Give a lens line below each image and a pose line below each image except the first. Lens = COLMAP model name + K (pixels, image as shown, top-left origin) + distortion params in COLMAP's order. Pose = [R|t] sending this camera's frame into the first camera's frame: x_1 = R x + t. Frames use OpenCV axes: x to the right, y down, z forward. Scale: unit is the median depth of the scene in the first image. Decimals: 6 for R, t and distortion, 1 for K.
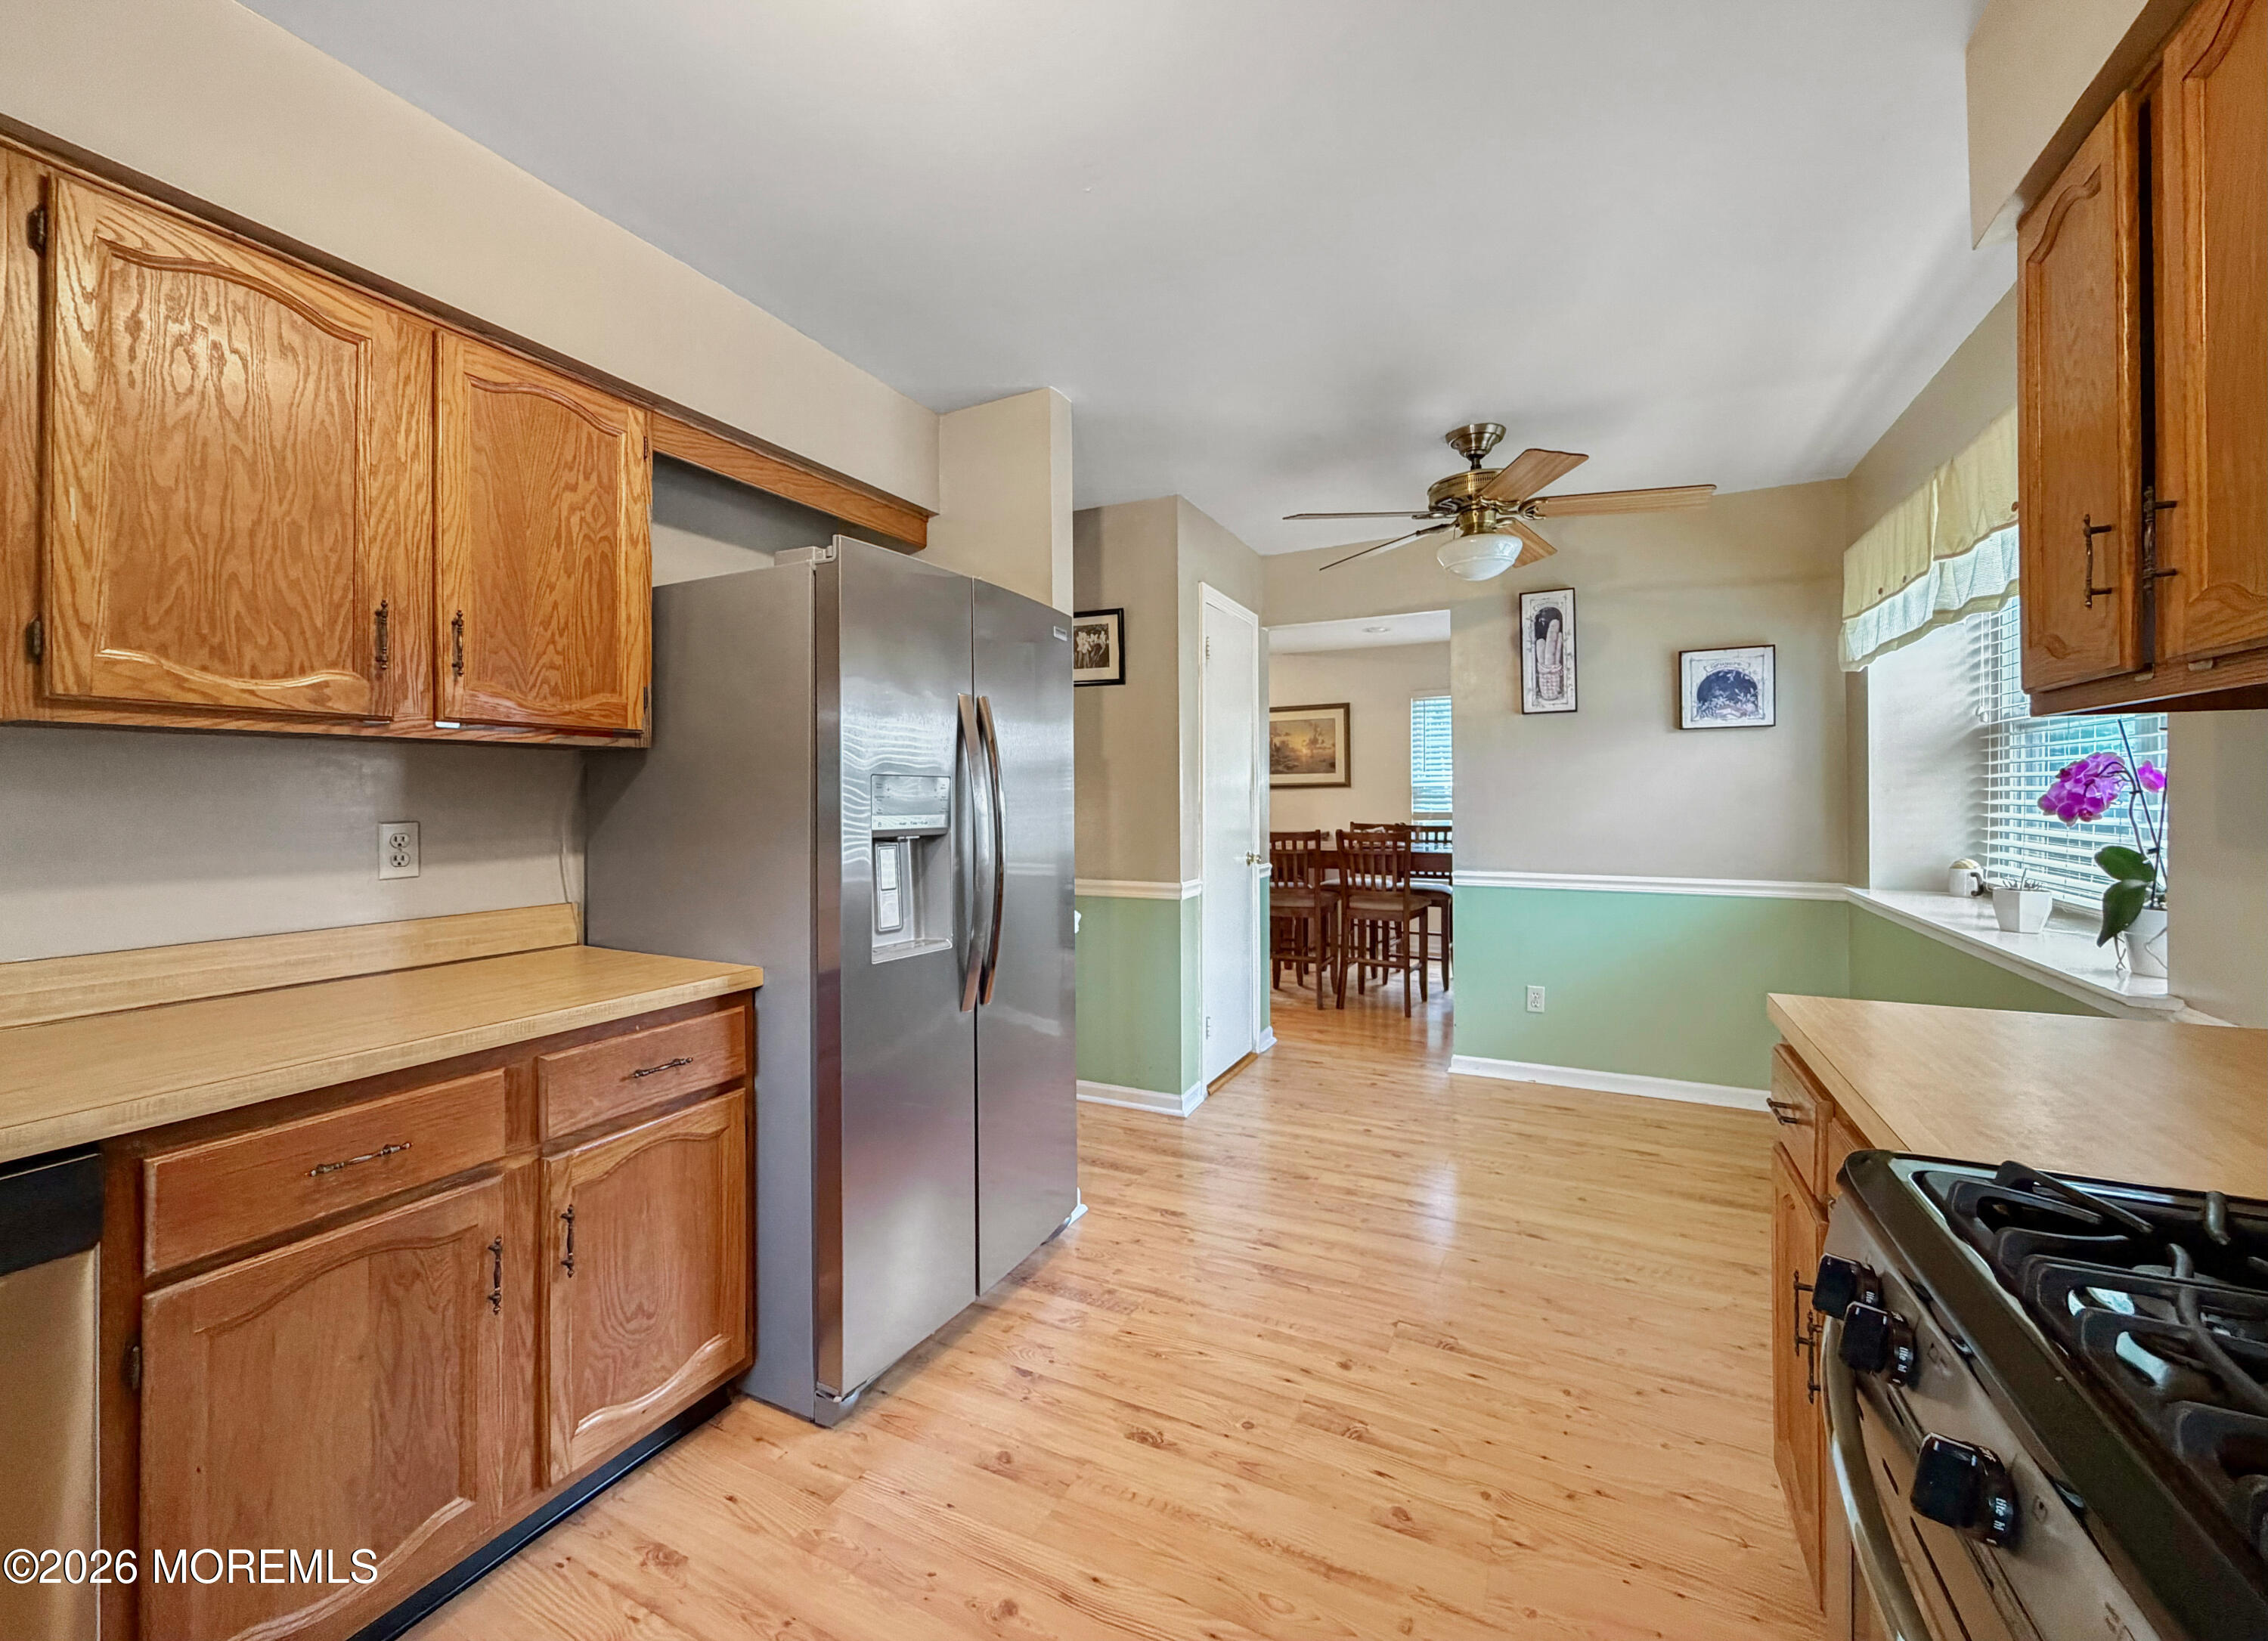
lens RADIAL K [[908.9, 0, 1118.1], [0, 908.9, 790.1], [0, 0, 1]] dist [-0.001782, -0.000014]
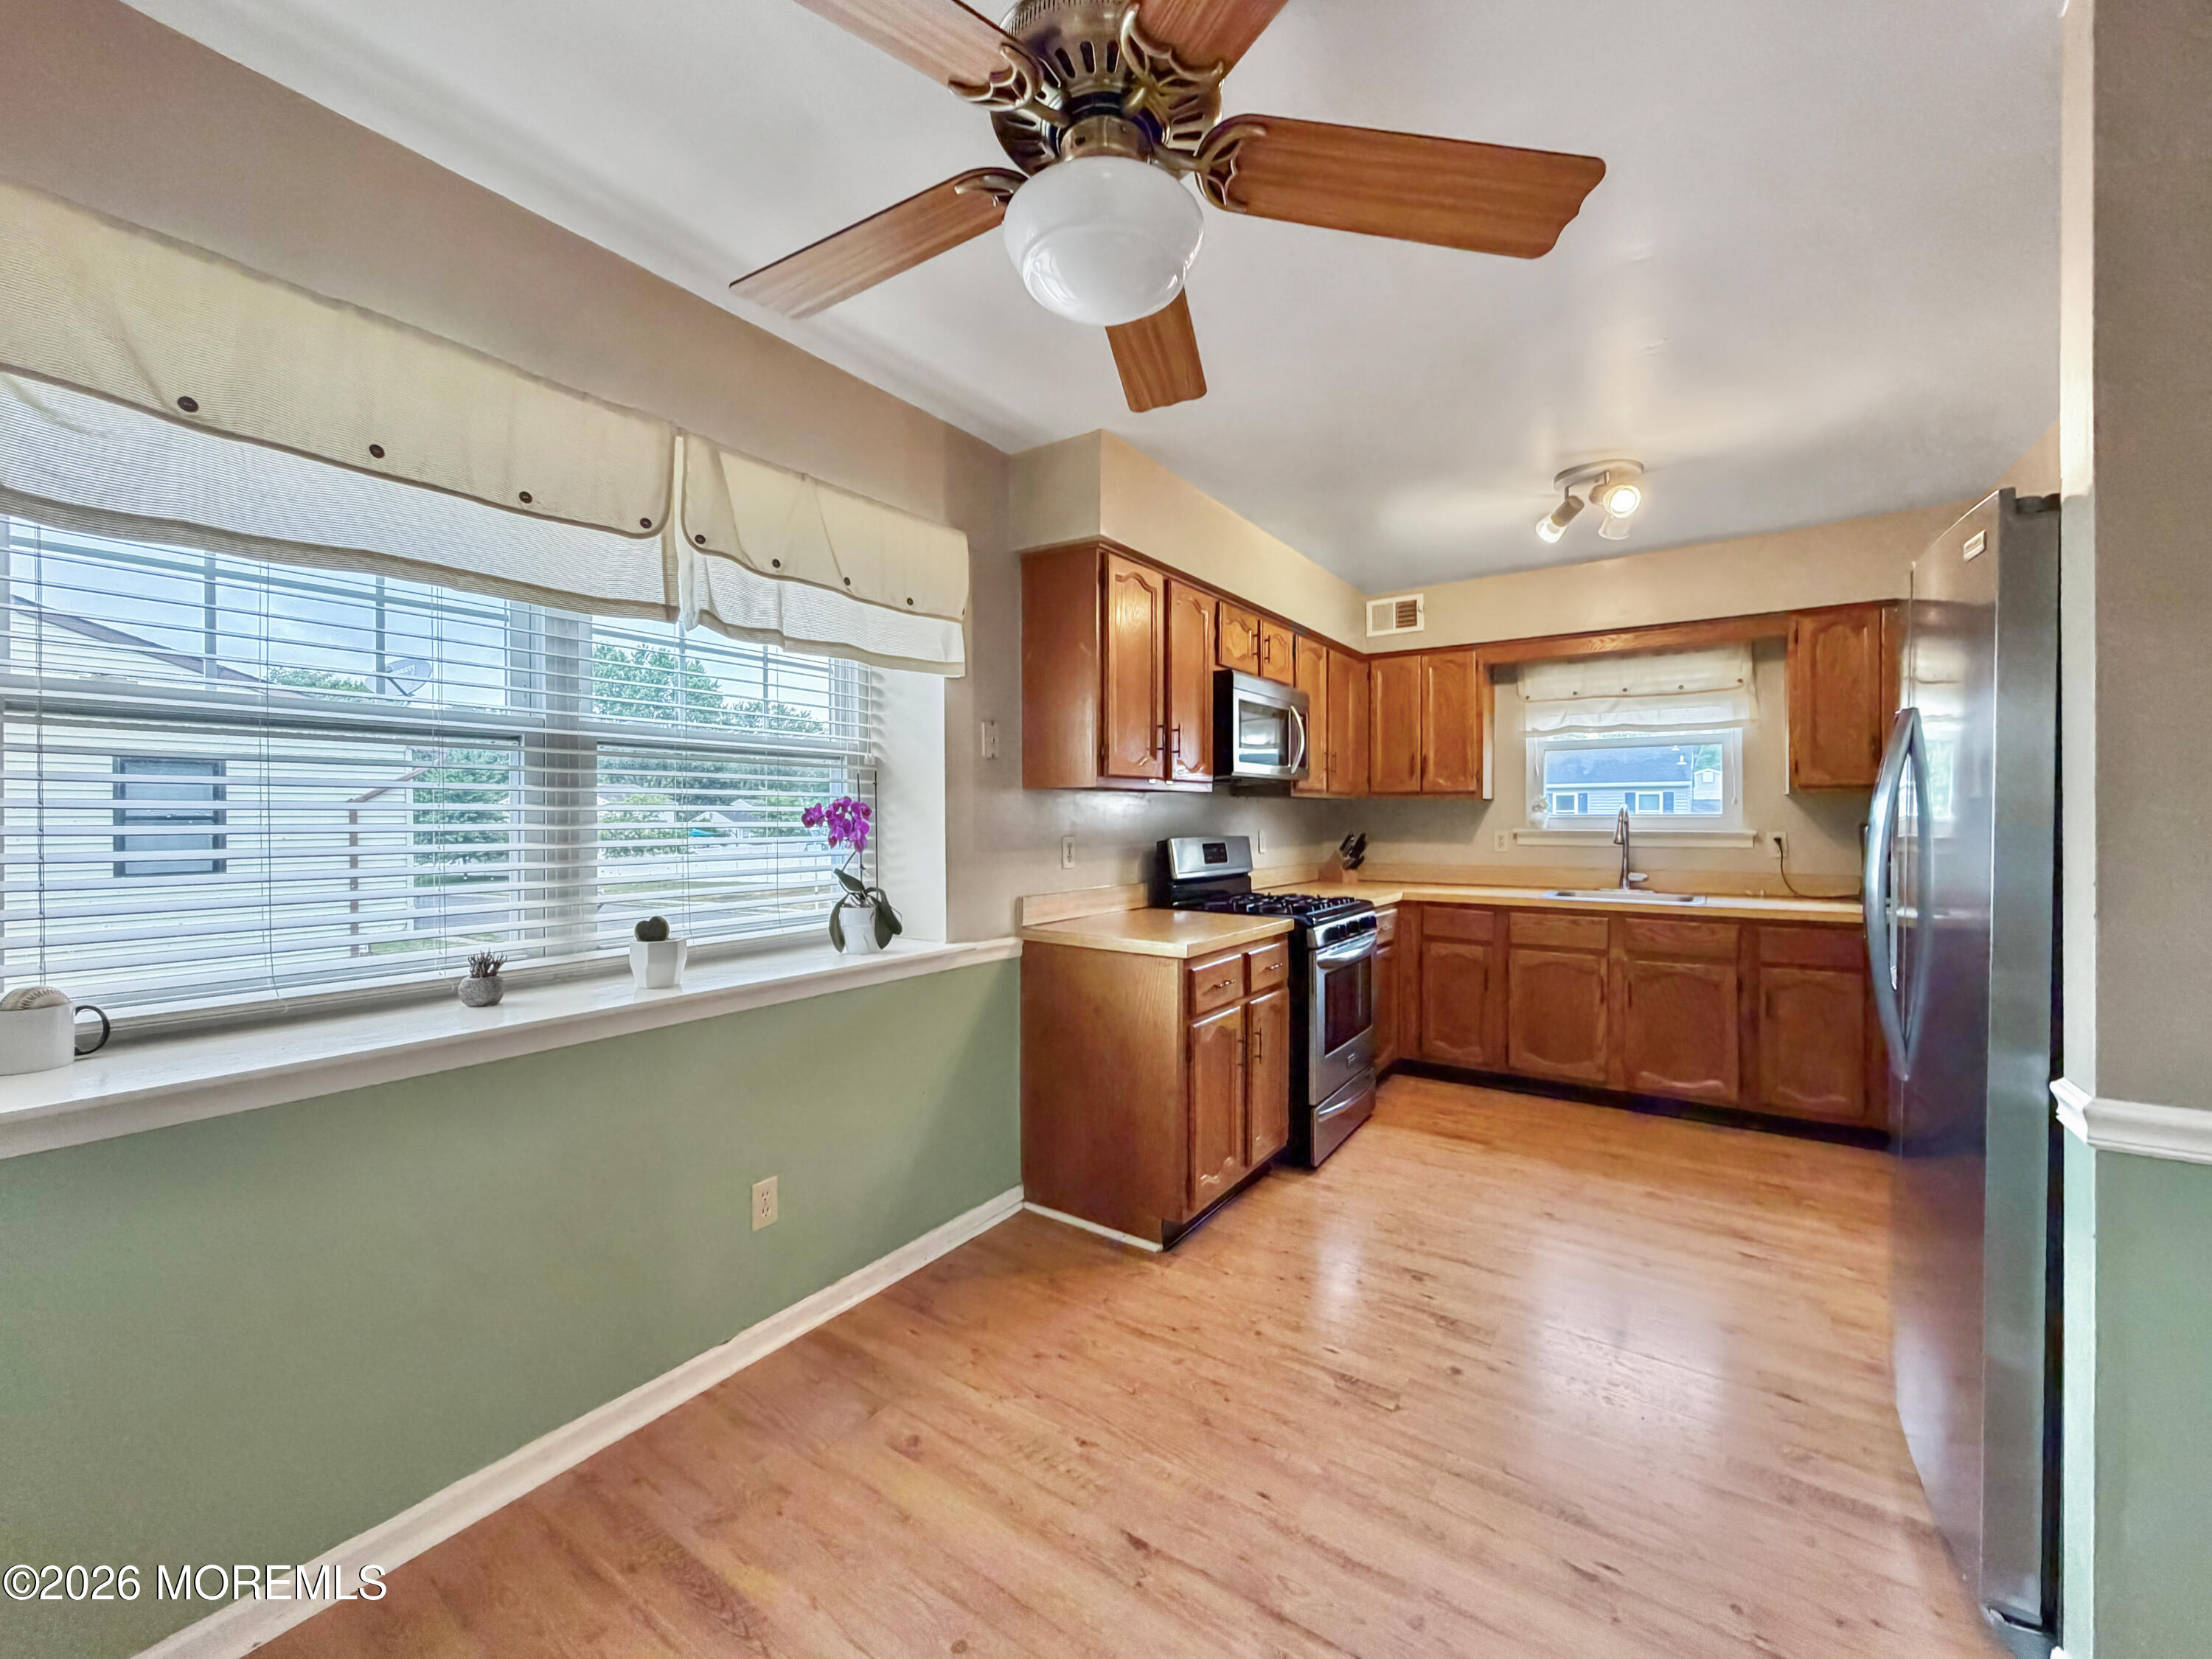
lens RADIAL K [[891.5, 0, 1088.2], [0, 891.5, 821.4], [0, 0, 1]] dist [-0.000947, -0.000154]
pose [[-0.989404, 0.004860, 0.145104, 0.353950], [0.005756, 0.999967, 0.005753, -0.007189], [-0.145071, 0.006528, -0.989400, 1.417871]]
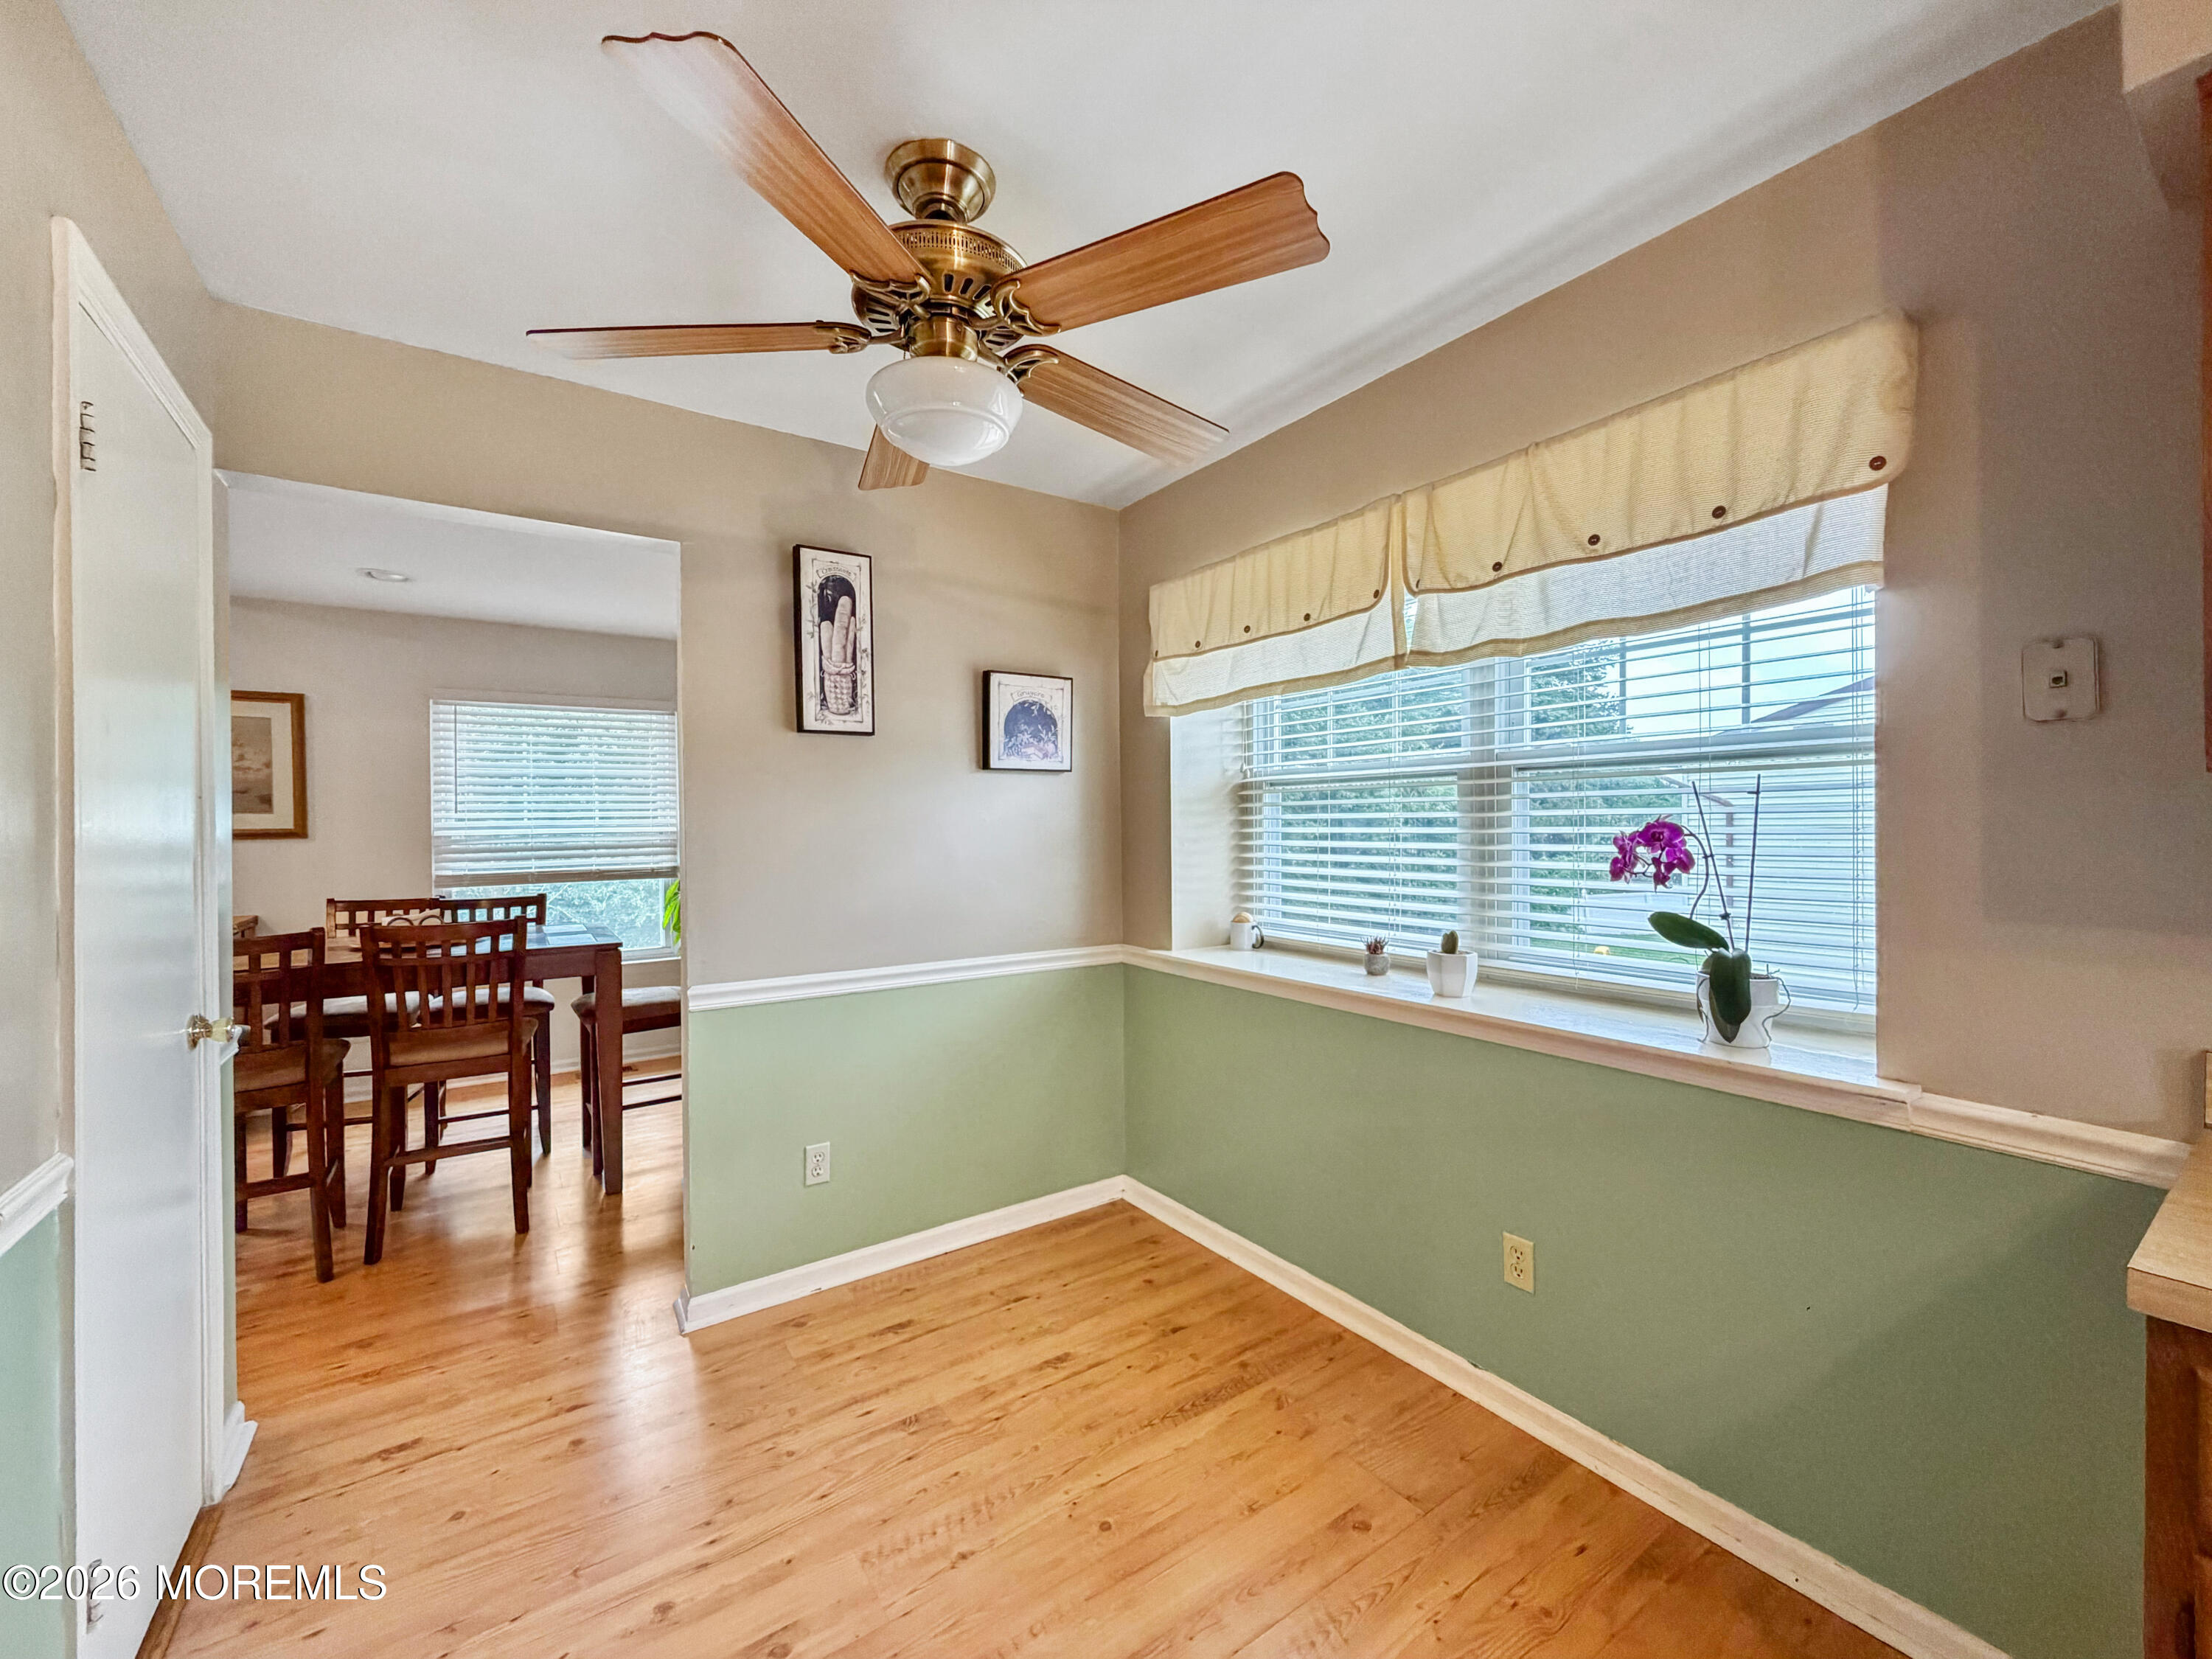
lens RADIAL K [[891.5, 0, 1112.2], [0, 891.5, 830.6], [0, 0, 1]] dist [-0.000947, -0.000154]
pose [[0.474956, -0.000722, 0.880009, -0.012702], [0.002355, 0.999997, -0.000451, -0.016274], [-0.880006, 0.002287, 0.474957, 0.683229]]
